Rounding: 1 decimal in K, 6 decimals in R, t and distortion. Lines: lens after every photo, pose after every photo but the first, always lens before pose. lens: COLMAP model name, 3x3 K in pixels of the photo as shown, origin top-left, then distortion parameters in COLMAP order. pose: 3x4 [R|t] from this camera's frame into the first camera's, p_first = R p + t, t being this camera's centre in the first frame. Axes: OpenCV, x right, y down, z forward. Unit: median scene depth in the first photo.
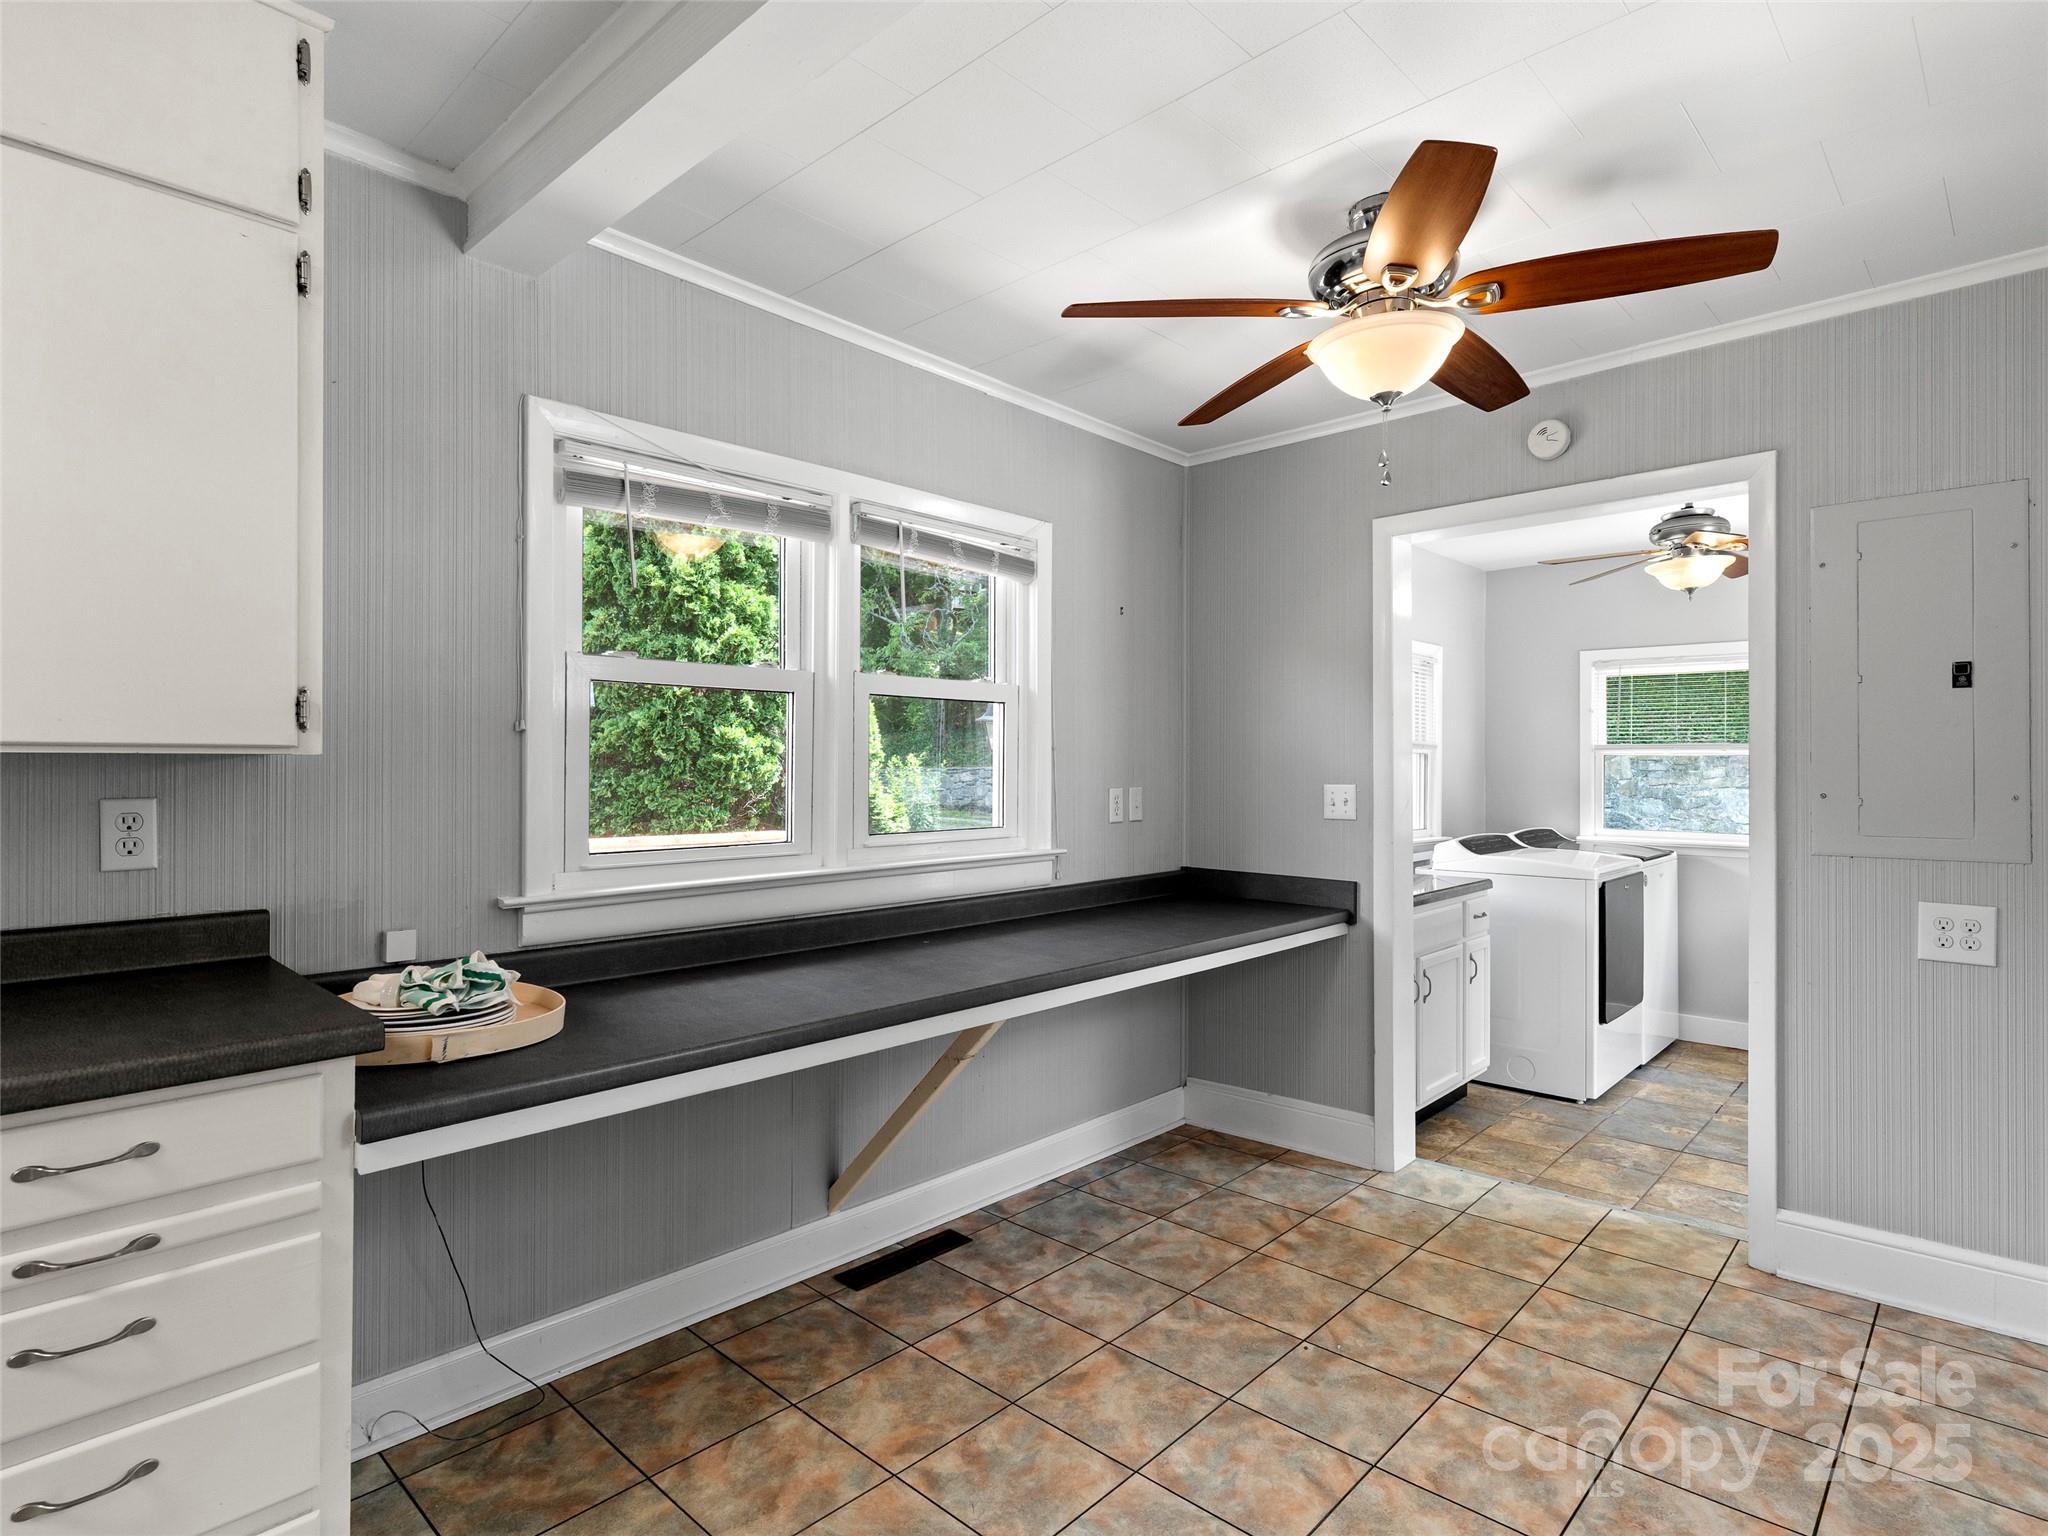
lens RADIAL K [[1100.8, 0, 1027.2], [0, 1100.8, 762.0], [0, 0, 1]] dist [-0.004105, -0.000042]
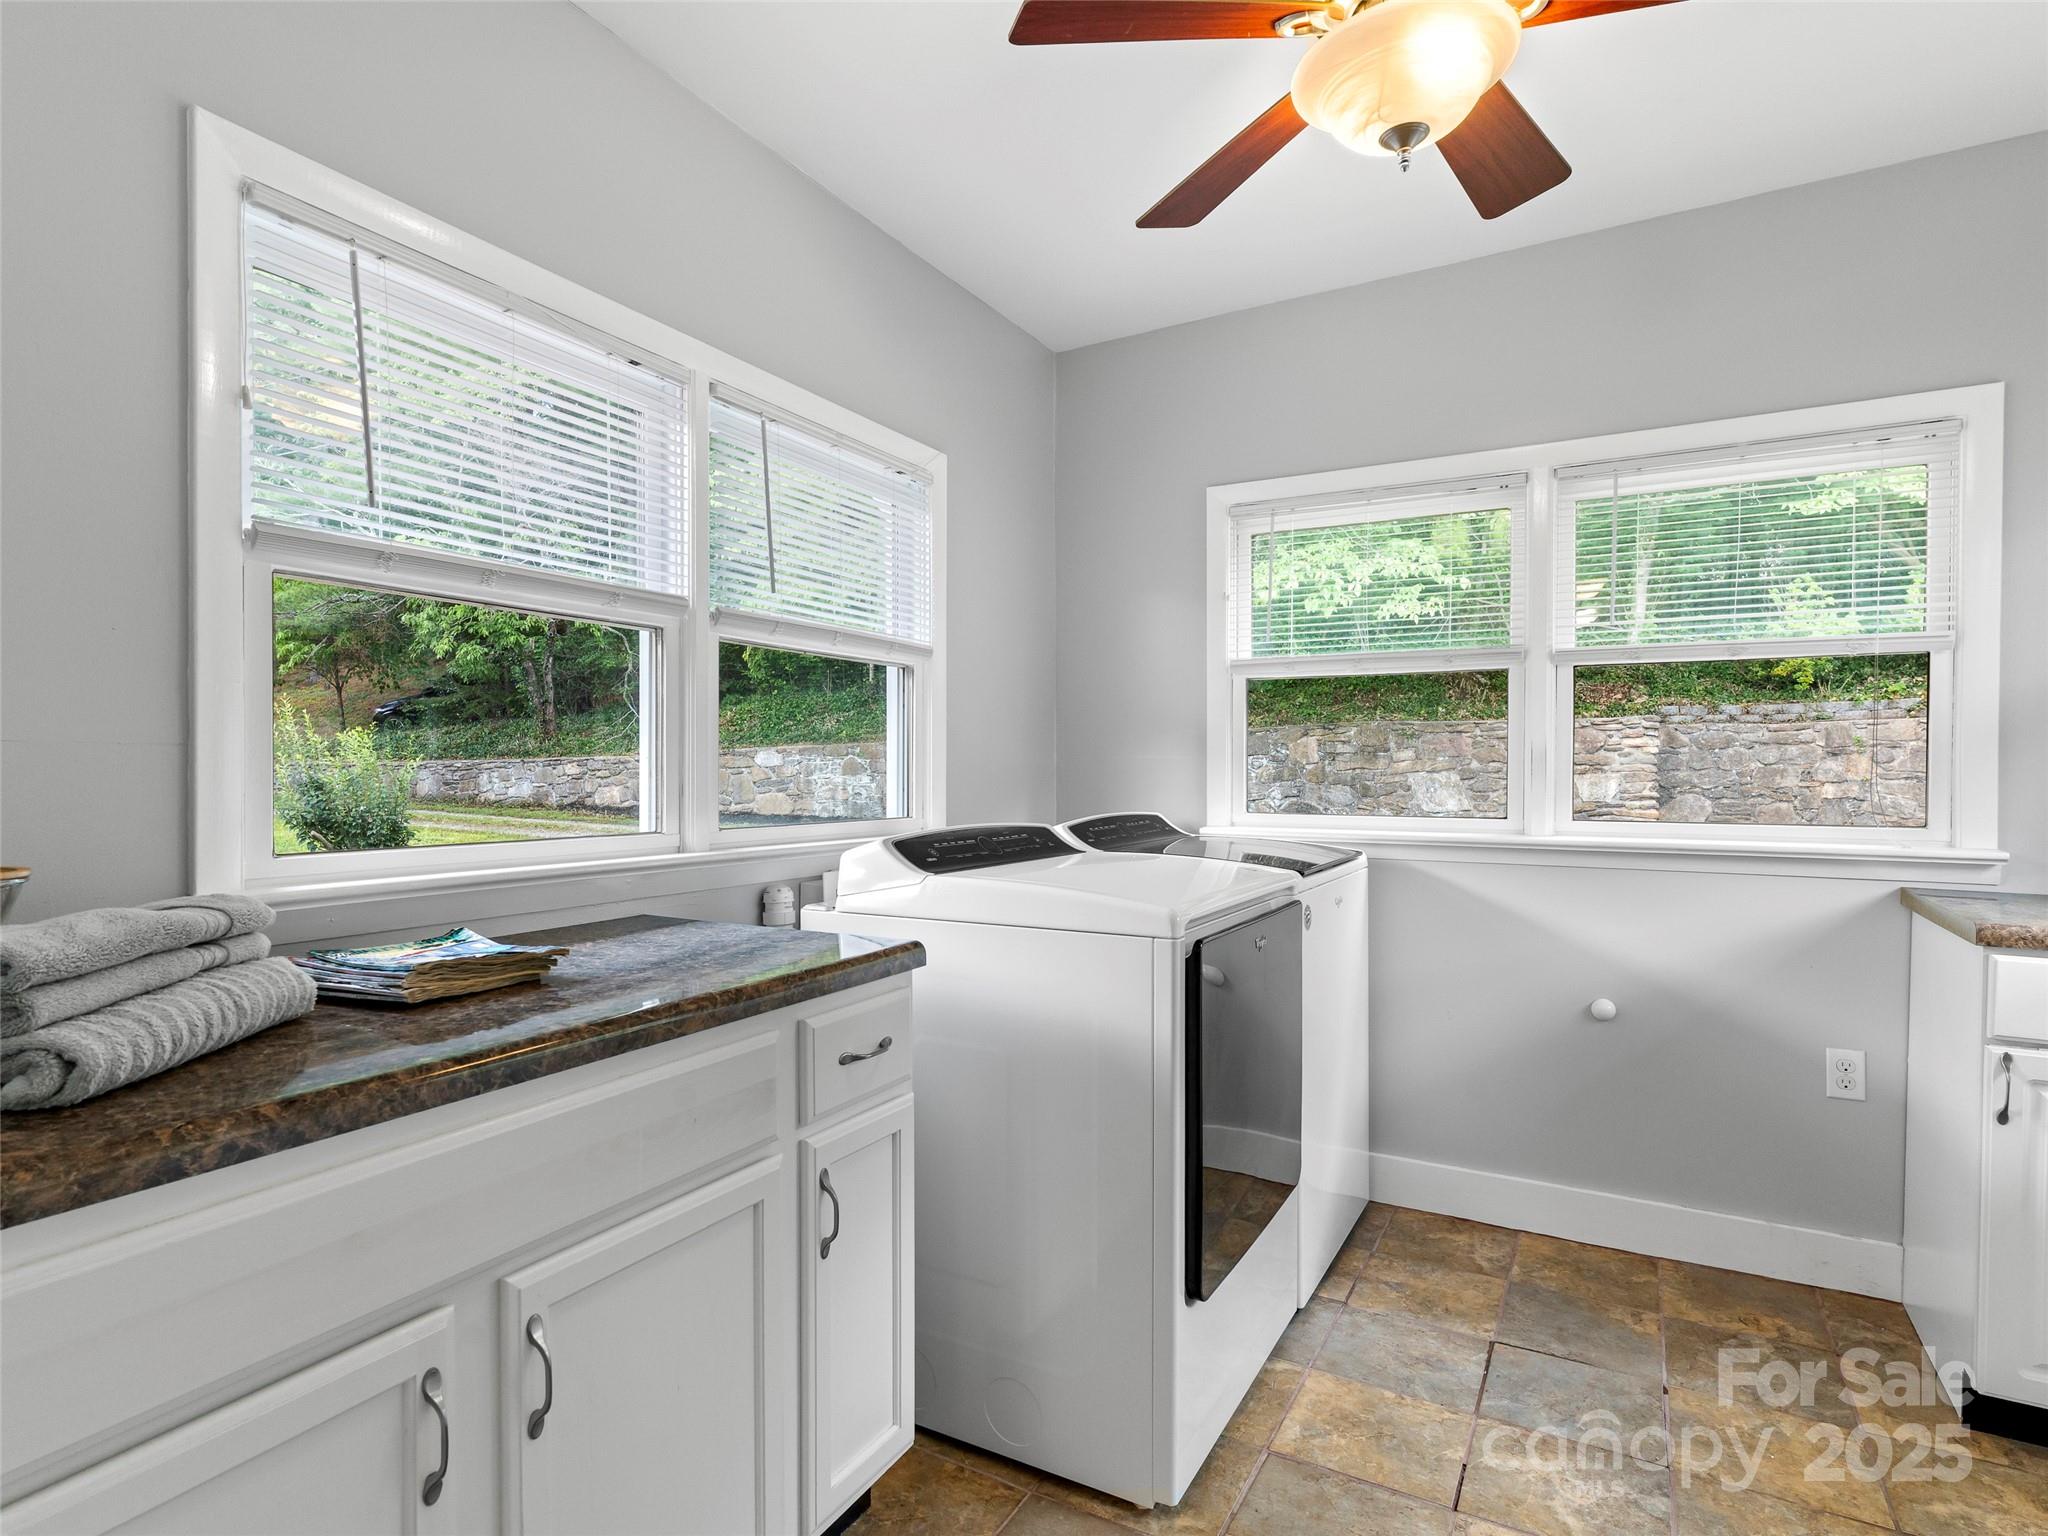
lens RADIAL K [[1100.8, 0, 1020.8], [0, 1100.8, 776.8], [0, 0, 1]] dist [-0.004105, -0.000042]
pose [[0.973571, -0.005086, 0.228328, 0.316874], [0.002351, 0.999922, 0.012250, 0.038930], [-0.228373, -0.011389, 0.973507, 0.537207]]
